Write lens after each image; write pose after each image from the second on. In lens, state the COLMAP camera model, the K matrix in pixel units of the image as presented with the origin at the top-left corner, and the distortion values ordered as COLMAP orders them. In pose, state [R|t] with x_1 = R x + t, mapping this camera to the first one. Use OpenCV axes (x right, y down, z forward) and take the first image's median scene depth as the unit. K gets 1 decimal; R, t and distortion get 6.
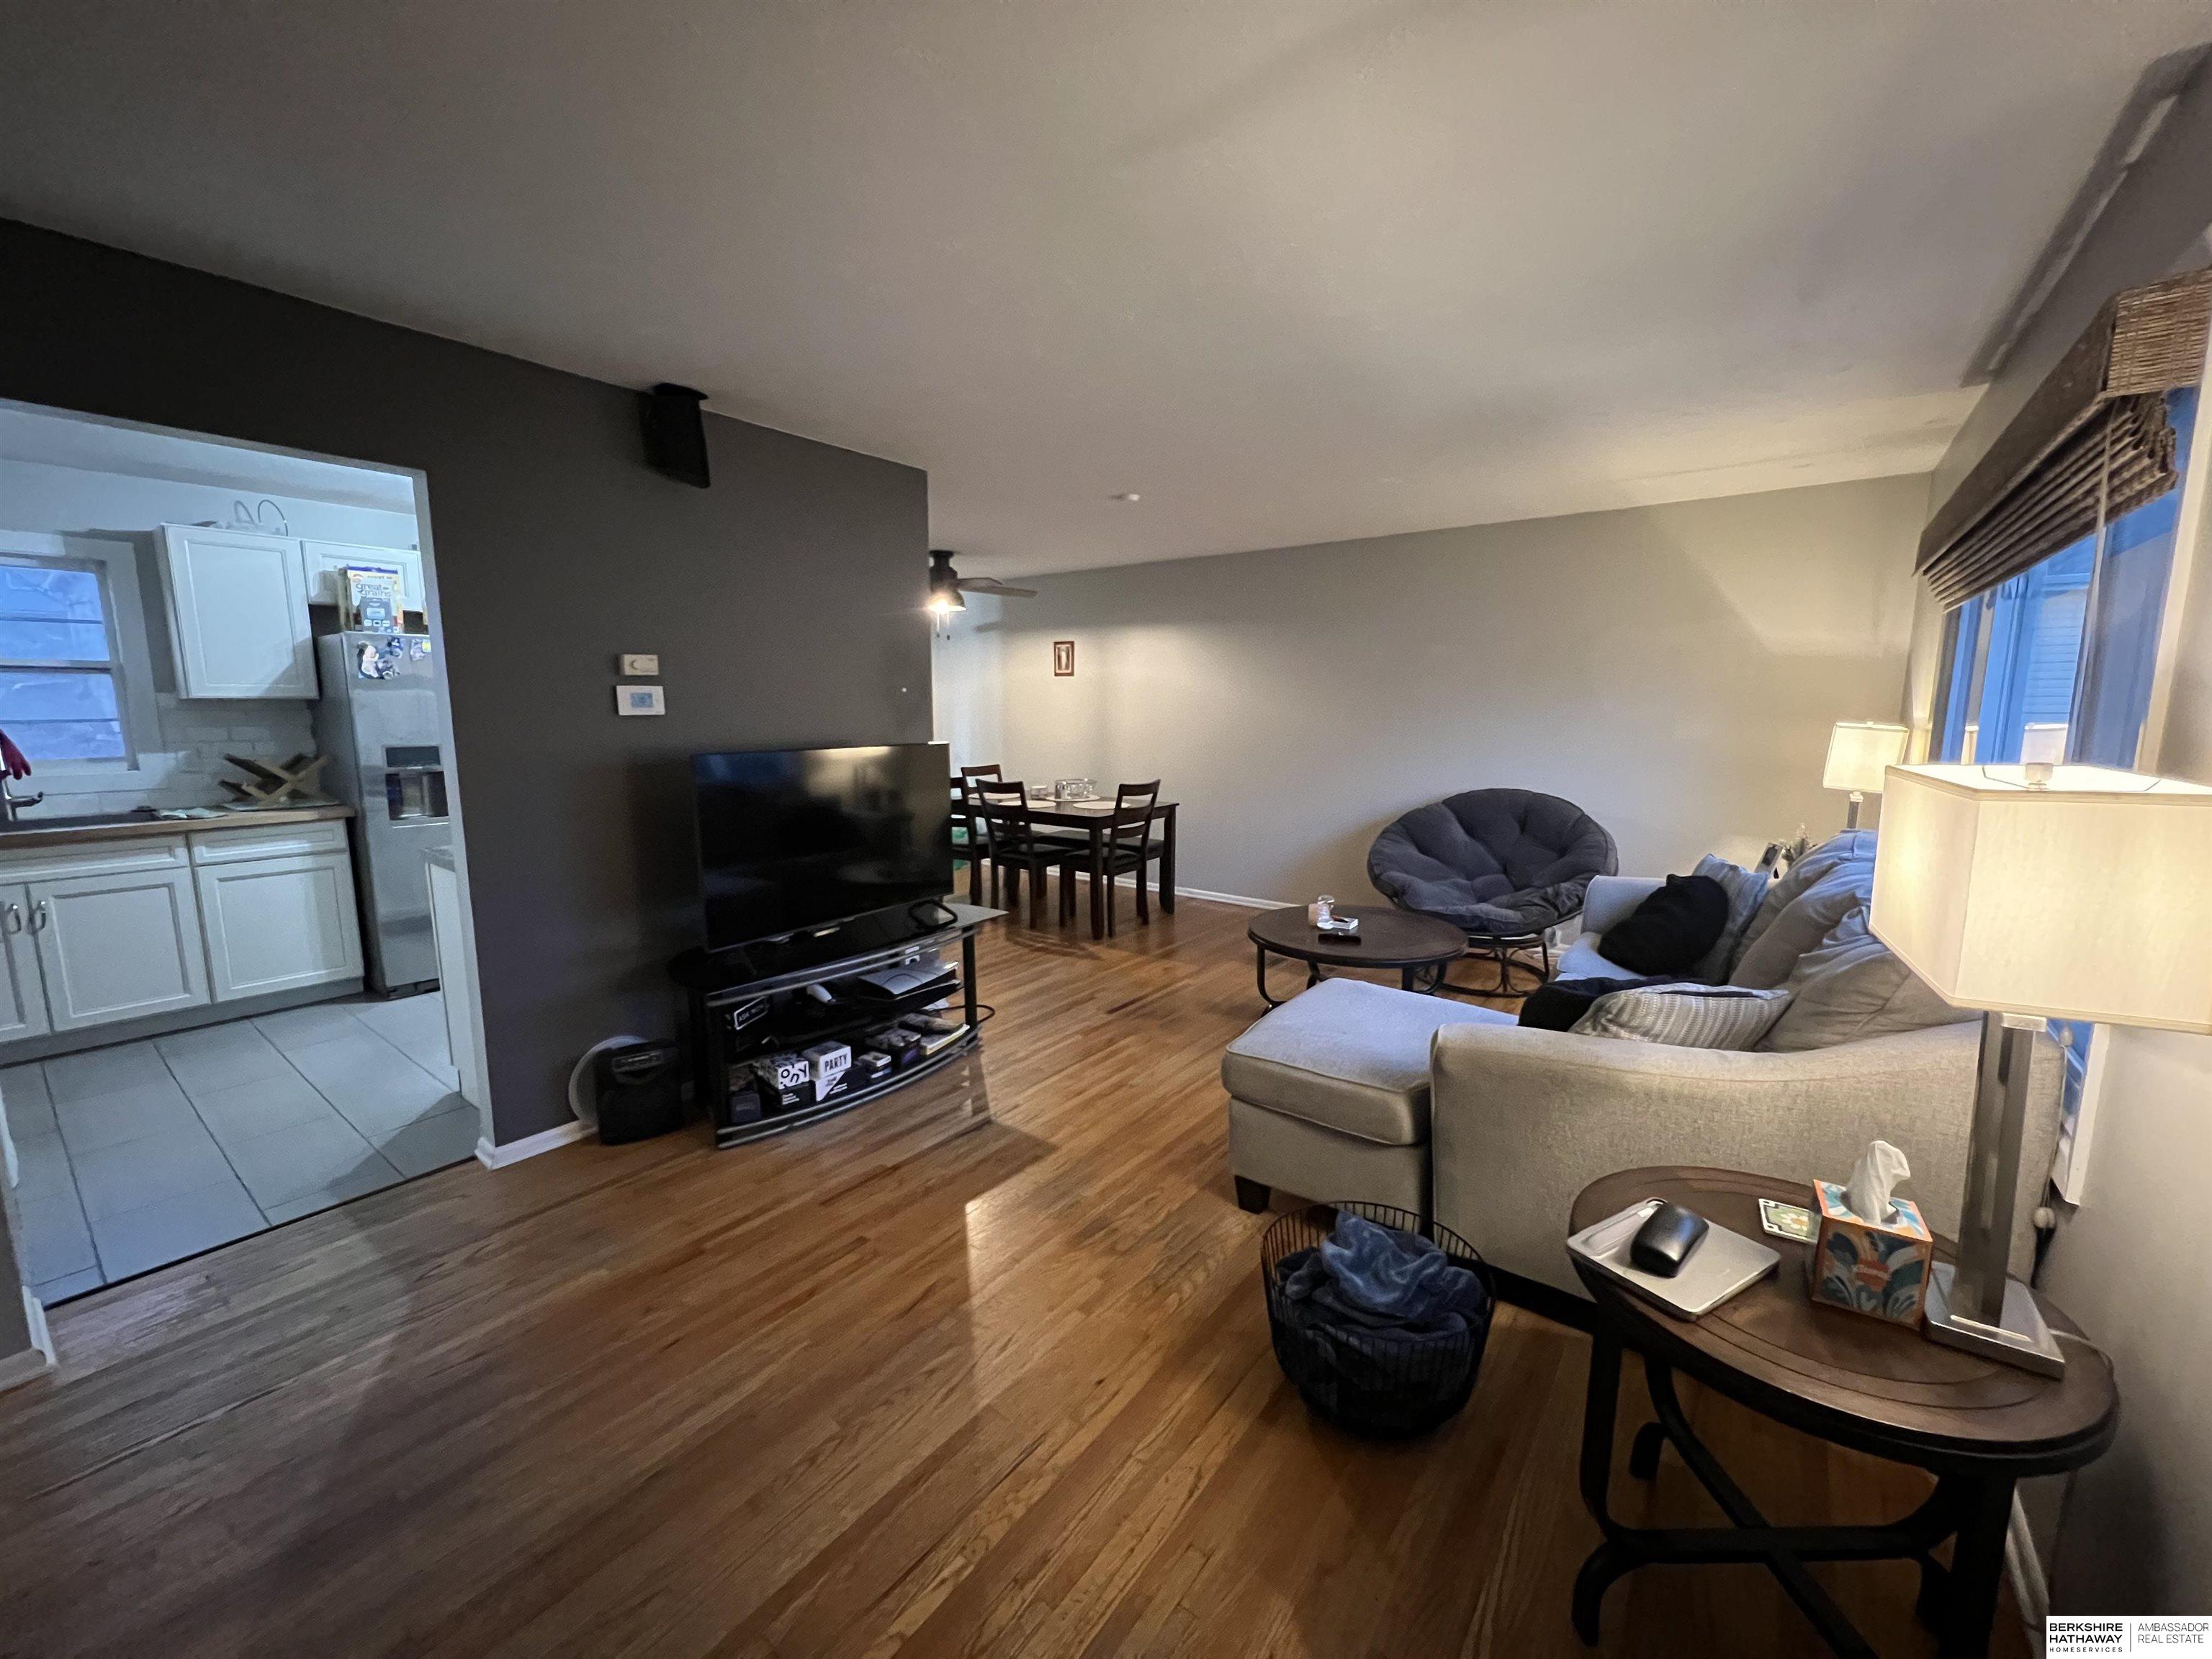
lens RADIAL K [[879.6, 0, 1112.8], [0, 879.6, 829.6], [0, 0, 1]] dist [-0.001594, 0.000840]
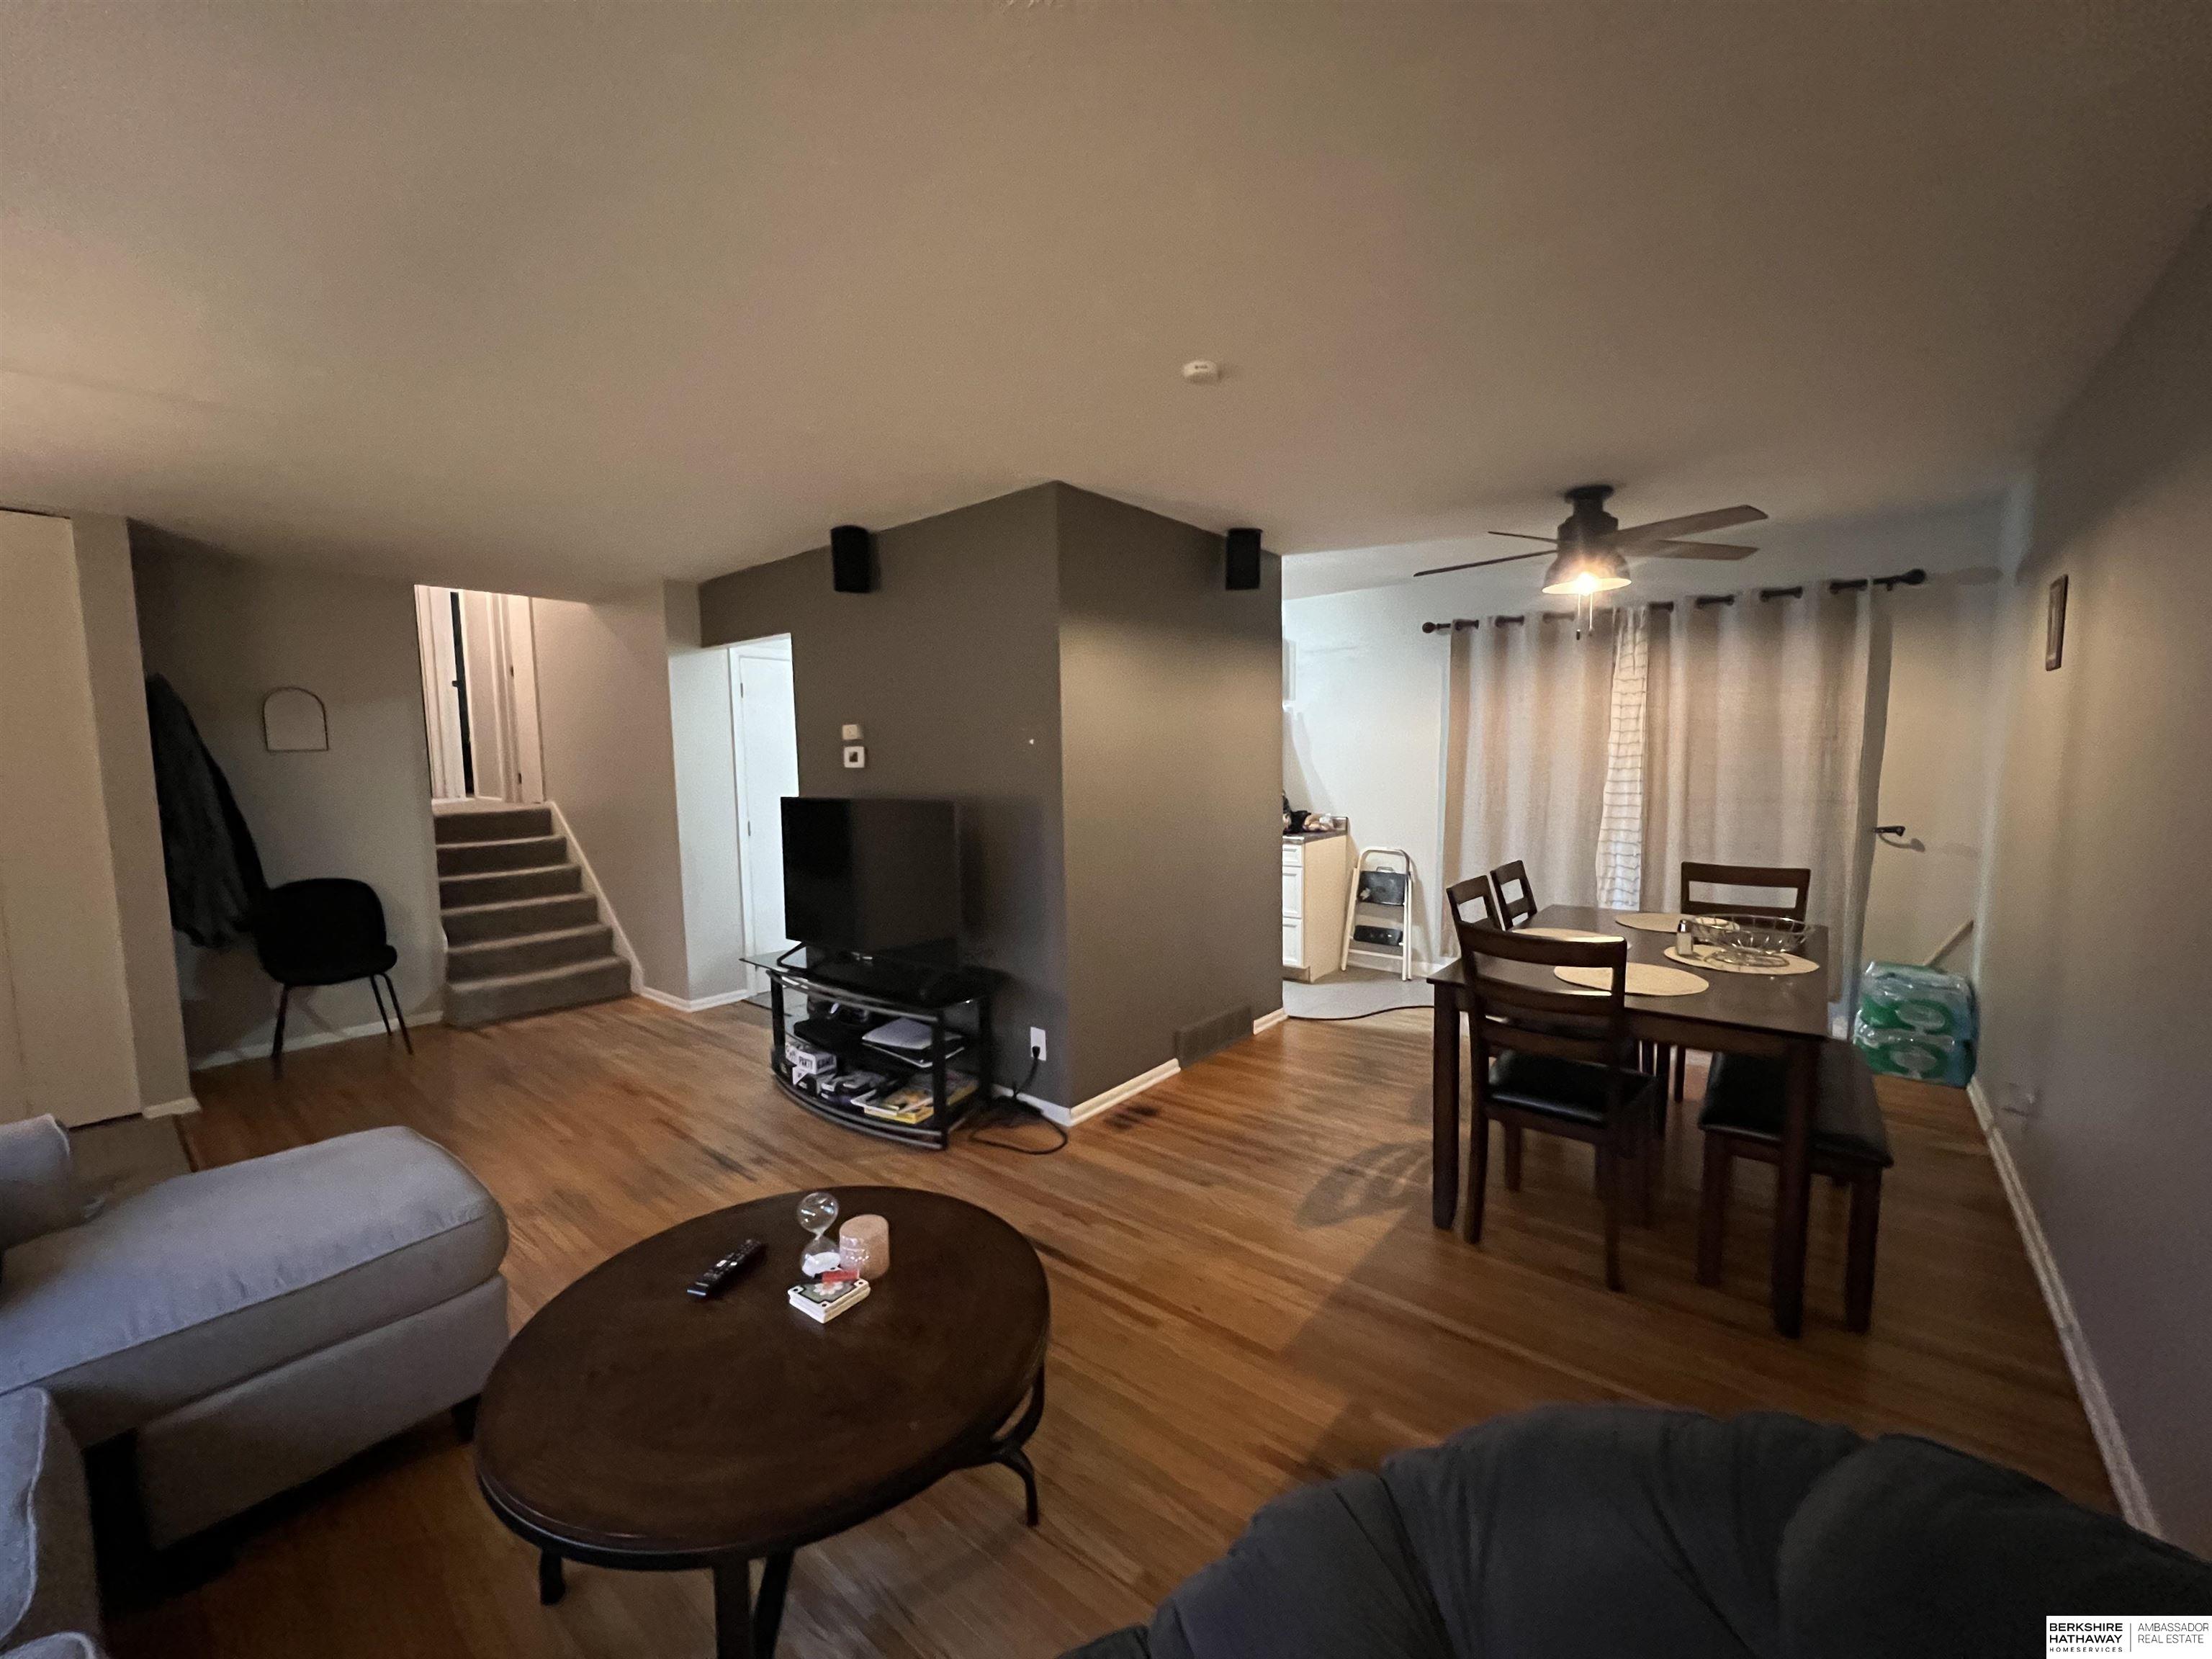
lens RADIAL K [[879.6, 0, 1113.4], [0, 879.6, 832.6], [0, 0, 1]] dist [-0.001594, 0.000840]
pose [[-0.041872, 0.084542, -0.995540, 0.820811], [-0.131292, 0.987308, 0.089365, -0.200108], [0.990459, 0.134448, -0.030240, 1.414278]]
